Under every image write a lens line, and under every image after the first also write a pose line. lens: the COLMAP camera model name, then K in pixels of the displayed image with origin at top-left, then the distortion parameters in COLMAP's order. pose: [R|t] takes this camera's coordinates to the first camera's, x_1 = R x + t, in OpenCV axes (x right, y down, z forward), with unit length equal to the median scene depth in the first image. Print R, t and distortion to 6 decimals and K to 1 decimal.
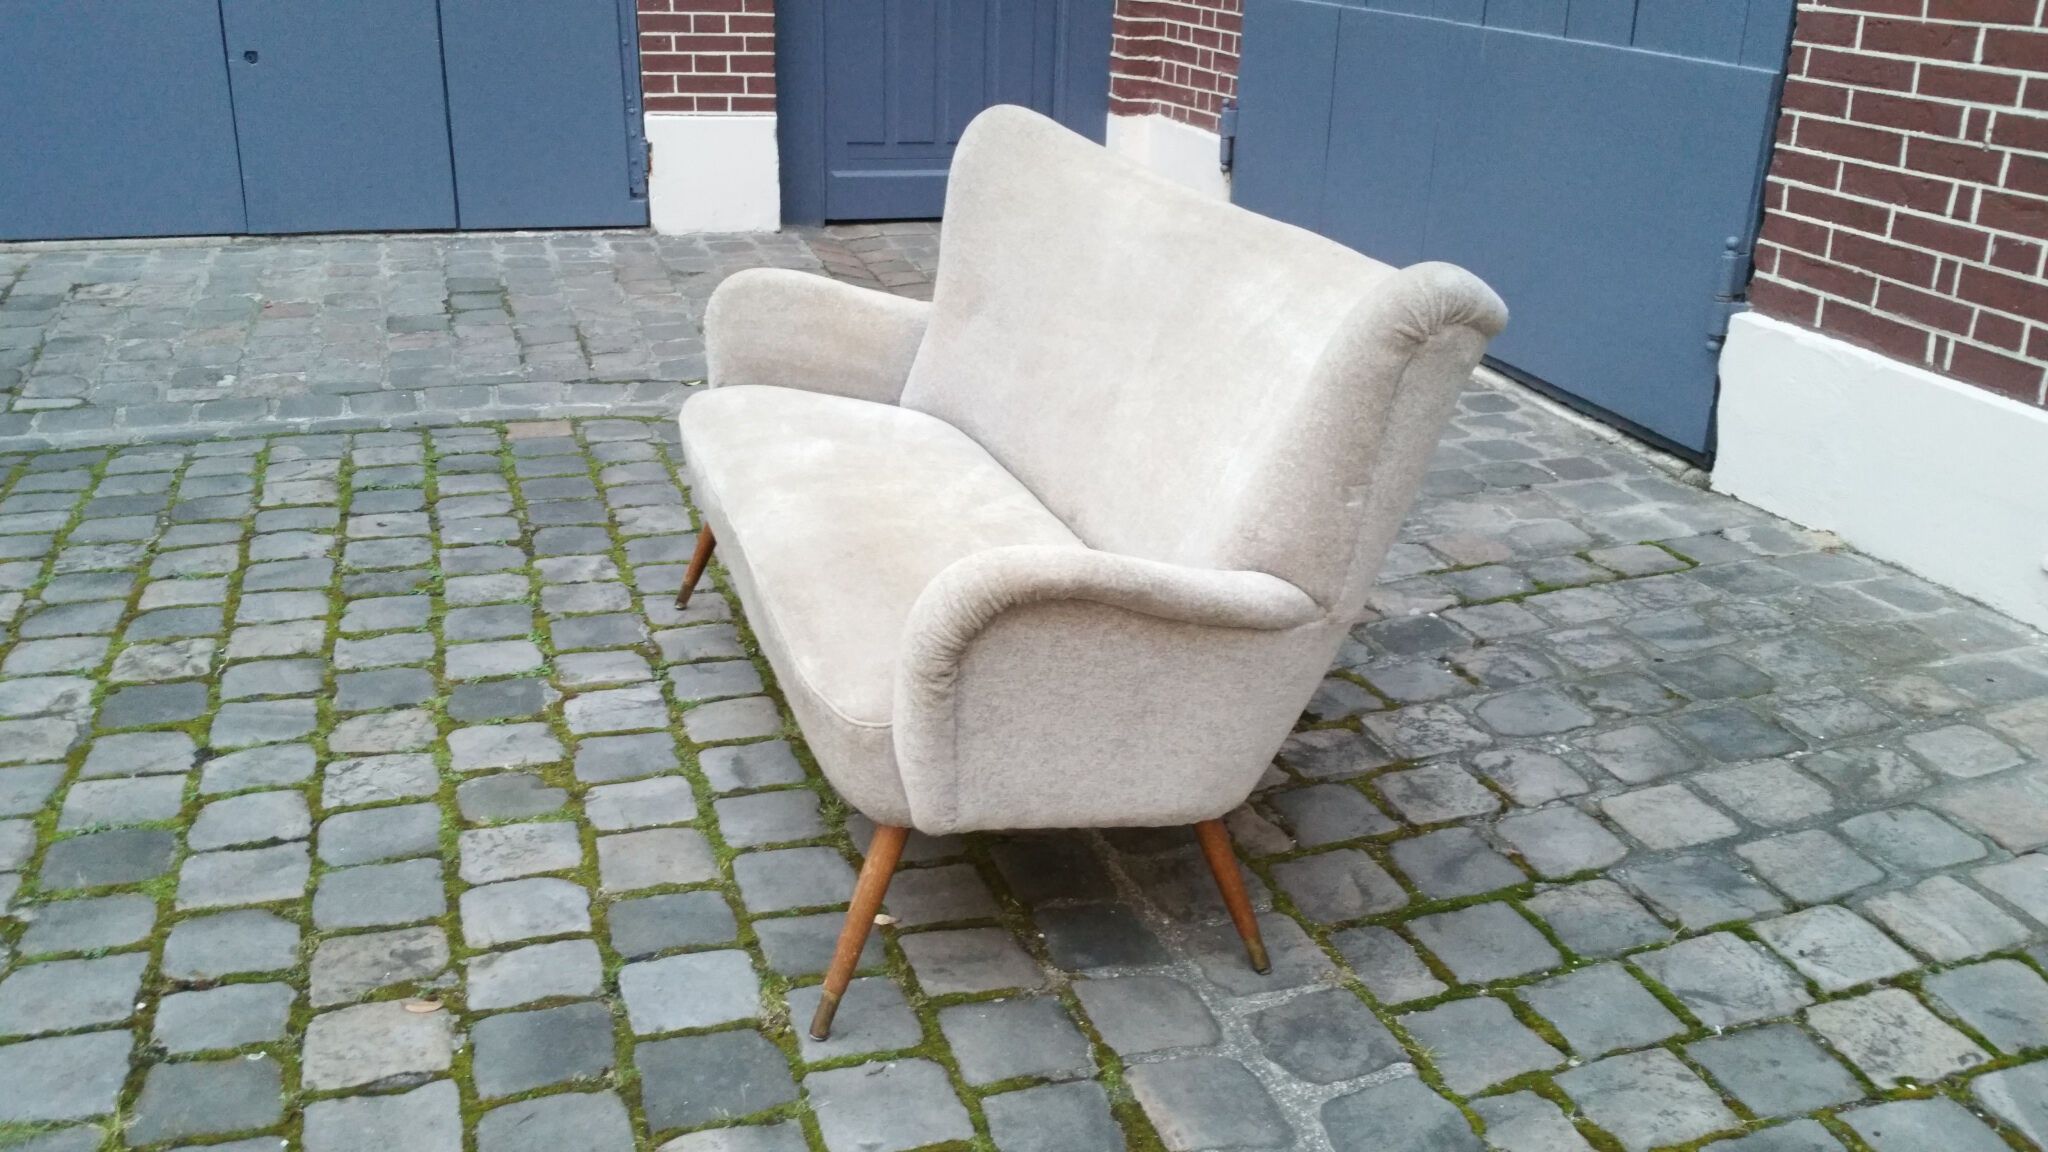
lens RADIAL K [[1760.0, 0, 1055.7], [0, 1760.0, 574.1], [0, 0, 1]] dist [0.125947, -0.266761]
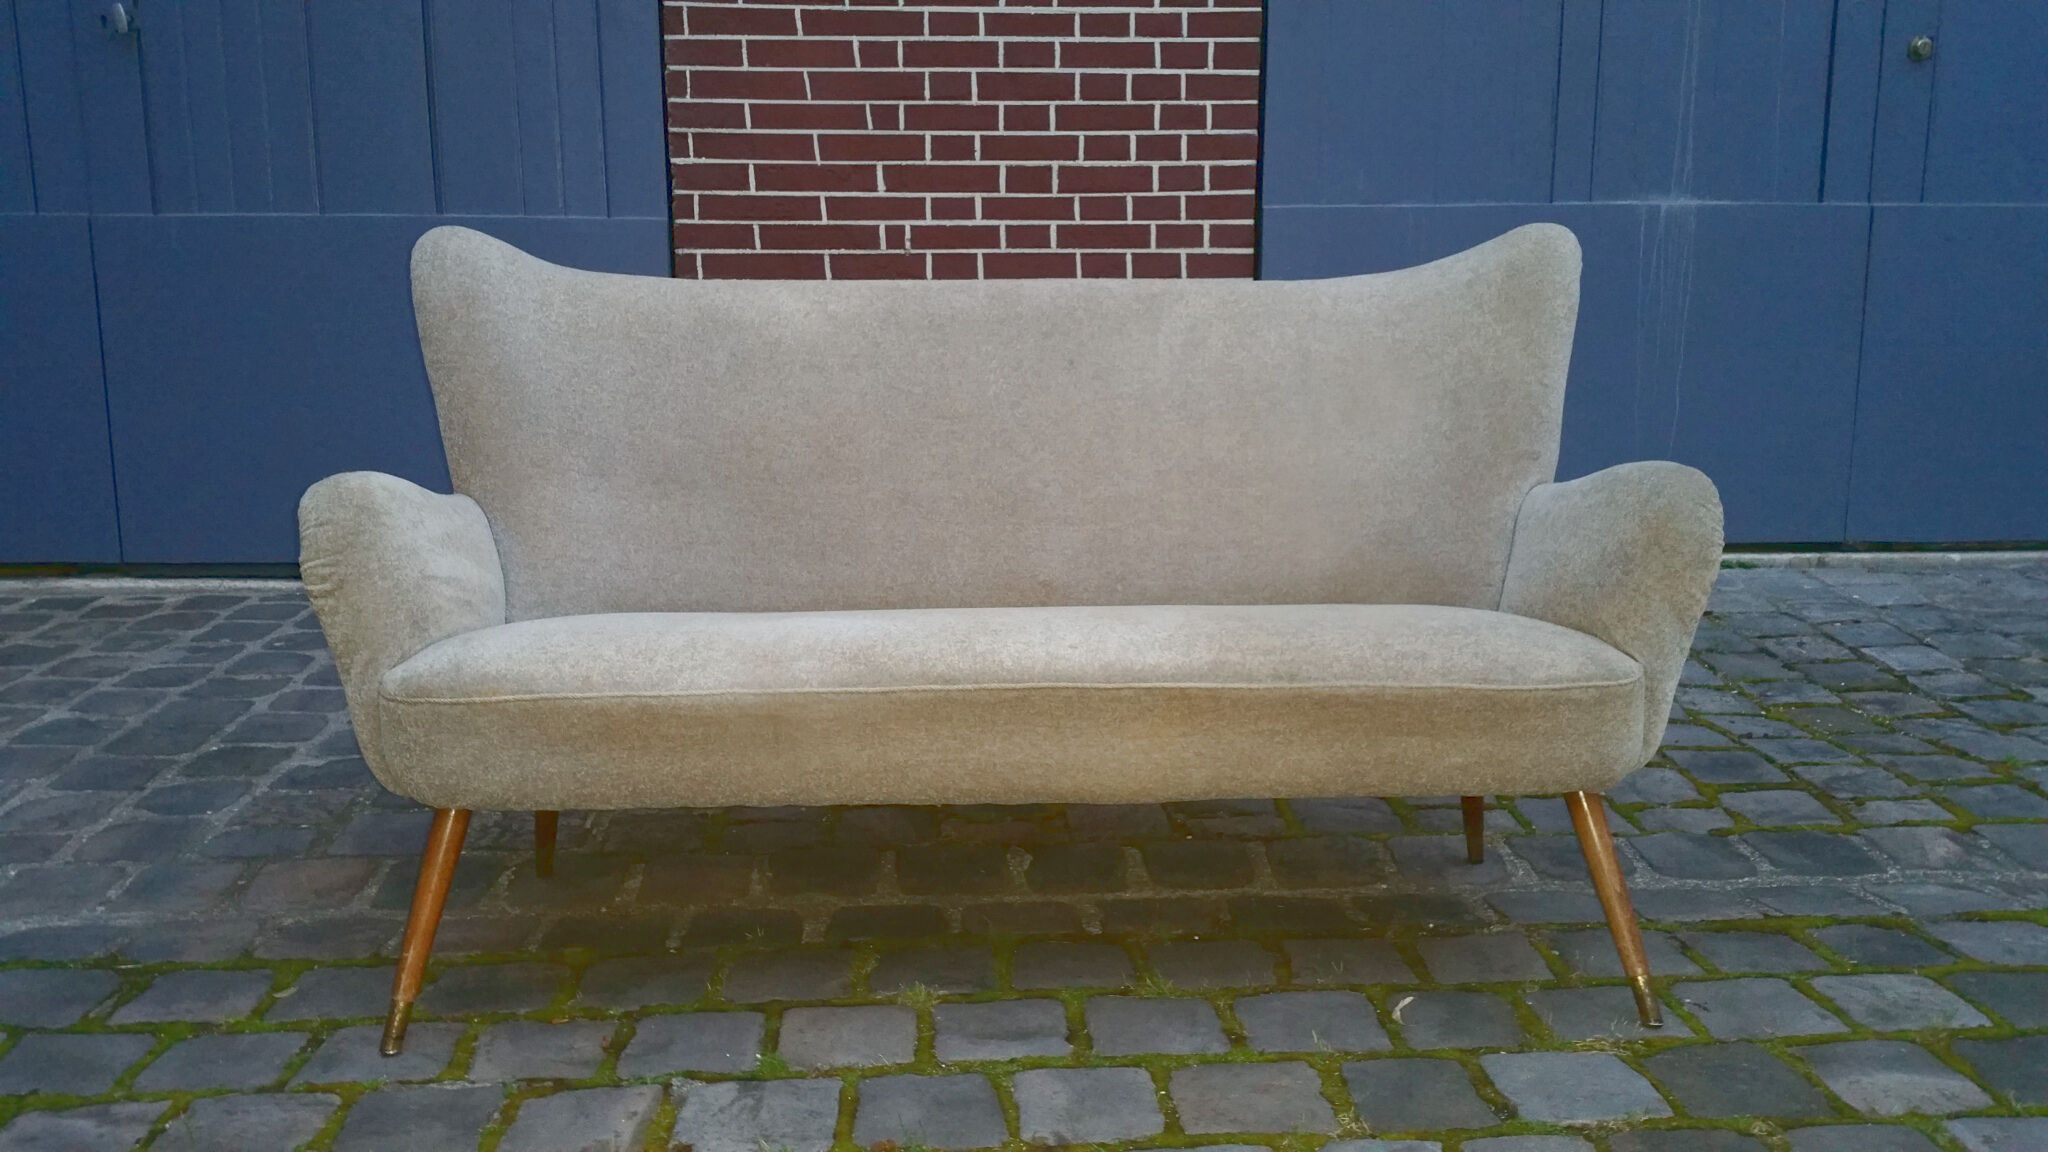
lens RADIAL K [[1644.1, 0, 1016.4], [0, 1644.1, 544.6], [0, 0, 1]] dist [0.131602, -0.253438]
pose [[0.279673, -0.194079, 0.940275, -0.723089], [0.350344, 0.932453, 0.088259, -0.128957], [-0.893891, 0.304736, 0.328777, 0.650858]]
